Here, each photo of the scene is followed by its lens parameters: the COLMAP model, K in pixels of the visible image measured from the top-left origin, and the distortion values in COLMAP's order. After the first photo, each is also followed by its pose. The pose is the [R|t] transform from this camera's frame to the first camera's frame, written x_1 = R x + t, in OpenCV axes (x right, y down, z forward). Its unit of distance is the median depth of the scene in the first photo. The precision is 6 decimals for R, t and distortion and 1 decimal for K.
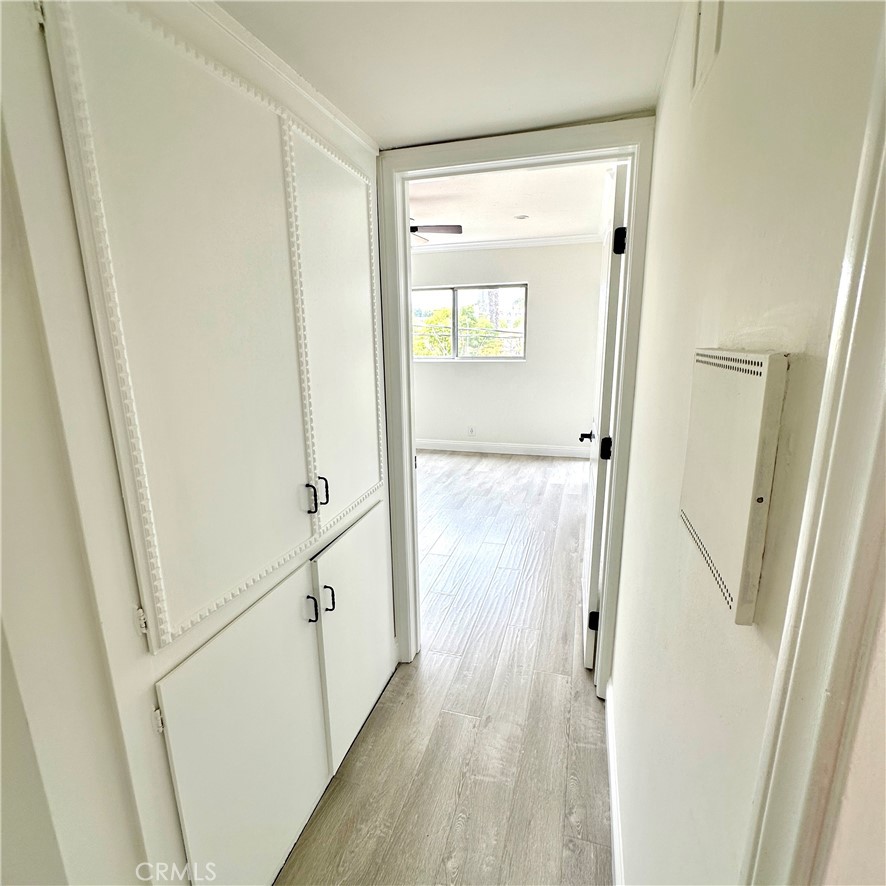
lens RADIAL K [[472.6, 0, 443.0], [0, 472.6, 443.0], [0, 0, 1]] dist [-0.005143, 0.000073]
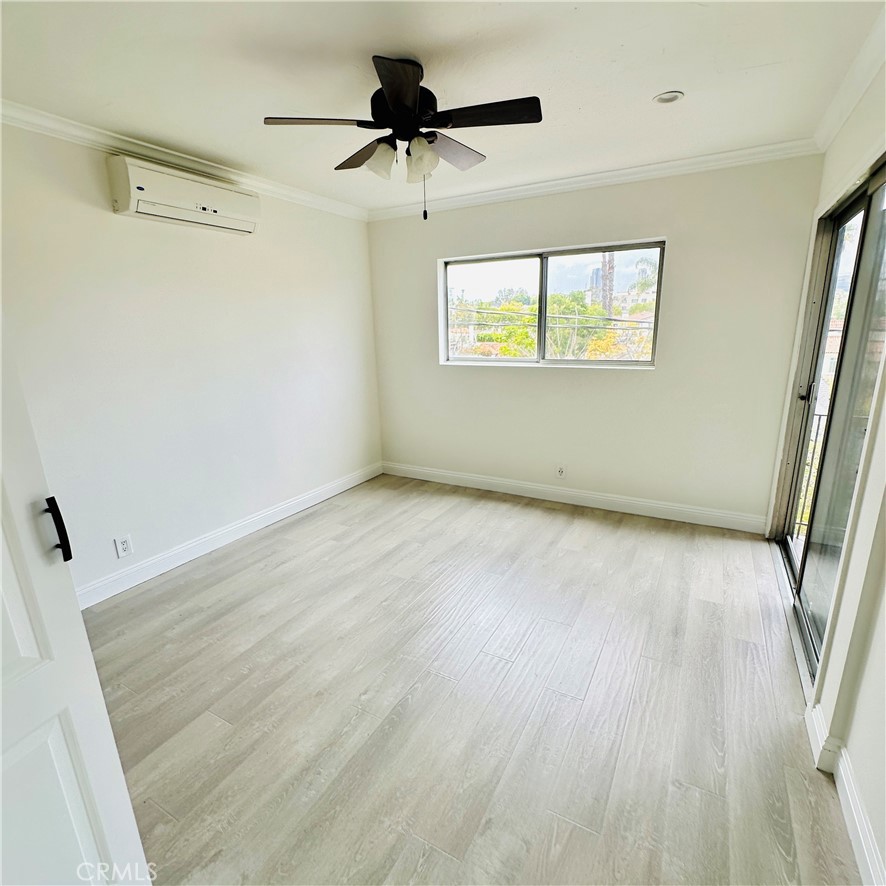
lens RADIAL K [[472.6, 0, 443.0], [0, 472.6, 443.0], [0, 0, 1]] dist [-0.005143, 0.000073]
pose [[0.976020, 0.047428, -0.212453, 0.040620], [-0.042597, 0.998720, 0.027261, -0.081183], [0.213474, -0.017558, 0.976791, 0.336071]]
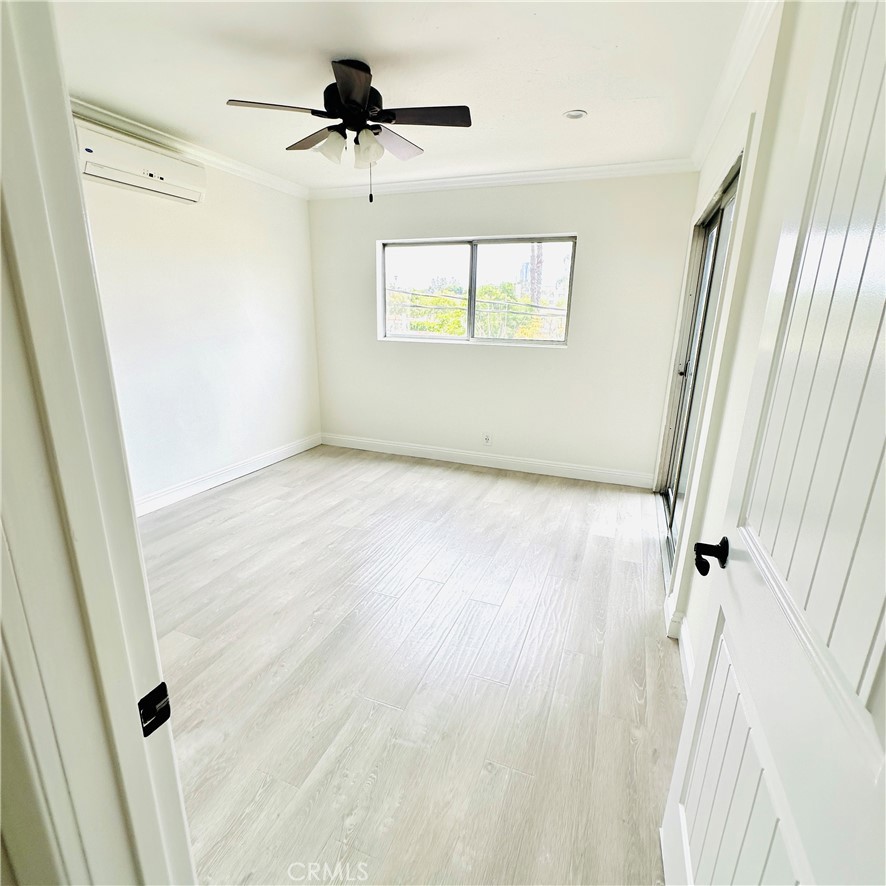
lens RADIAL K [[472.6, 0, 443.0], [0, 472.6, 443.0], [0, 0, 1]] dist [-0.005143, 0.000073]
pose [[0.996024, 0.055706, -0.069524, 0.046196], [-0.052693, 0.997621, 0.044446, -0.051652], [0.071834, -0.040606, 0.996590, 0.270984]]
